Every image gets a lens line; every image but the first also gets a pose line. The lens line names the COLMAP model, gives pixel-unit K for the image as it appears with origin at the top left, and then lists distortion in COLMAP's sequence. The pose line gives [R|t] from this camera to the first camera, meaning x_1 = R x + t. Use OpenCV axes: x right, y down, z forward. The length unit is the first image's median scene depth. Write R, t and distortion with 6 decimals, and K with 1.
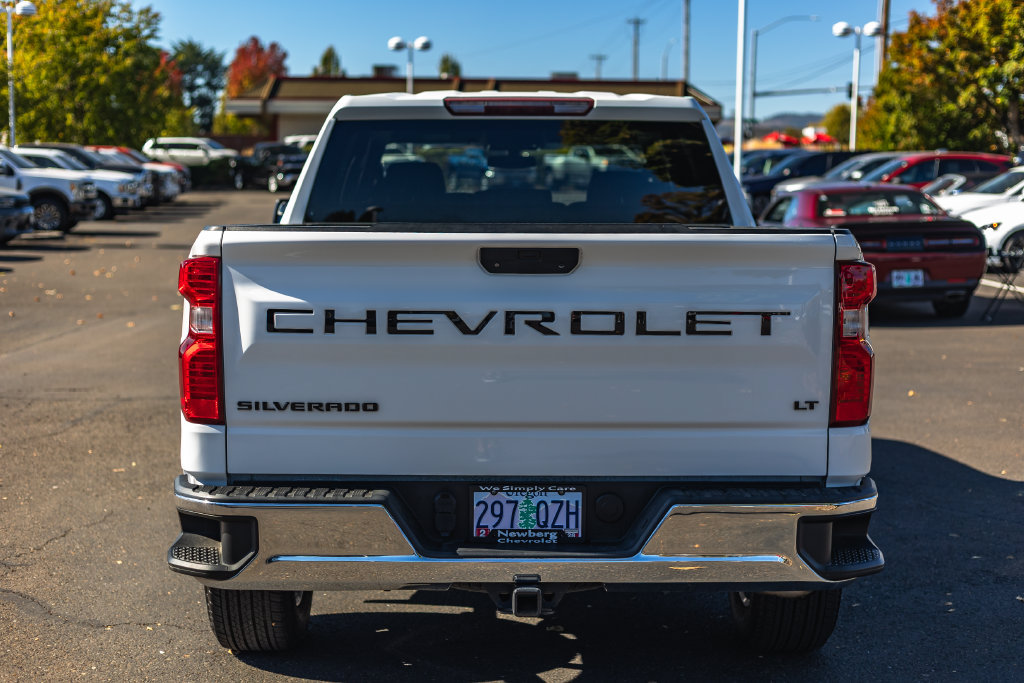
lens RADIAL K [[1538.5, 0, 512.0], [0, 1538.5, 341.5], [0, 0, 1]] dist [-0.012195, 0.054777]
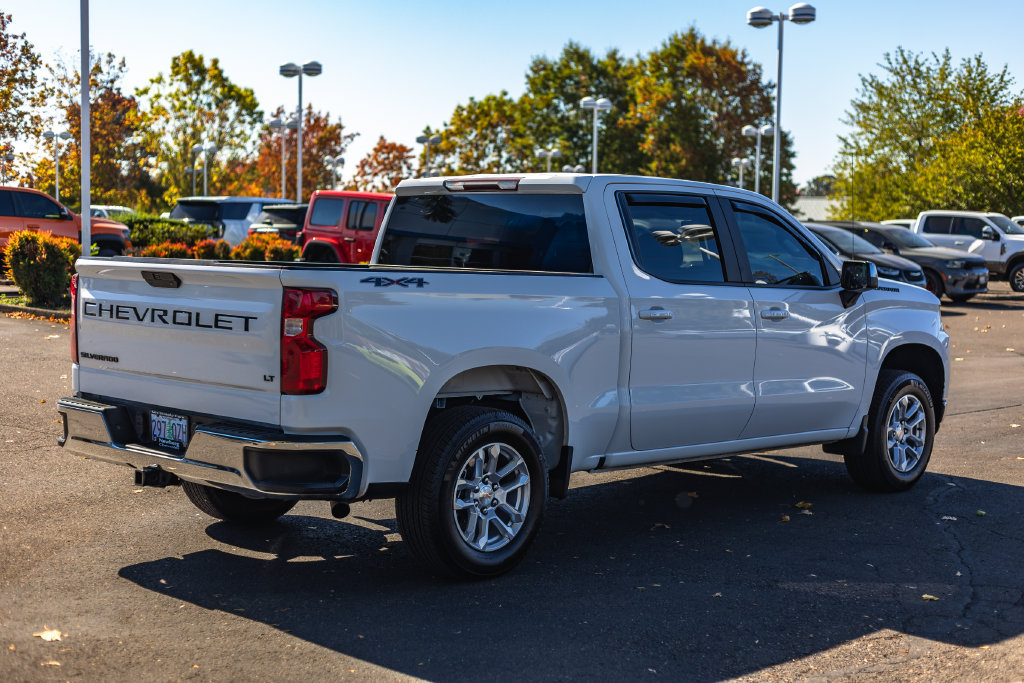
lens RADIAL K [[1478.4, 0, 512.0], [0, 1478.4, 341.5], [0, 0, 1]] dist [0.009350, 0.012939]
pose [[0.713297, 0.059644, -0.698320, 1.420408], [-0.087645, 0.996142, -0.004443, -0.010650], [0.695360, 0.064373, 0.715772, 0.093832]]
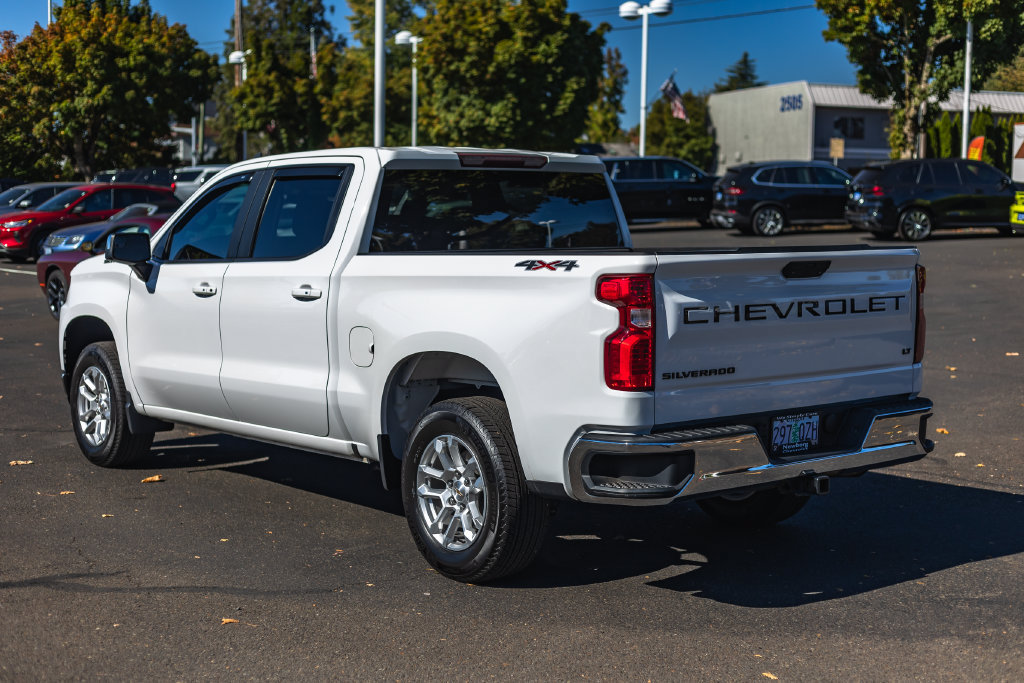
lens RADIAL K [[1478.4, 0, 512.0], [0, 1478.4, 341.5], [0, 0, 1]] dist [0.009350, 0.012939]
pose [[0.787735, -0.060264, 0.613059, -1.136555], [0.068230, 0.997615, 0.010395, -0.014917], [-0.612223, 0.033641, 0.789969, -0.007945]]
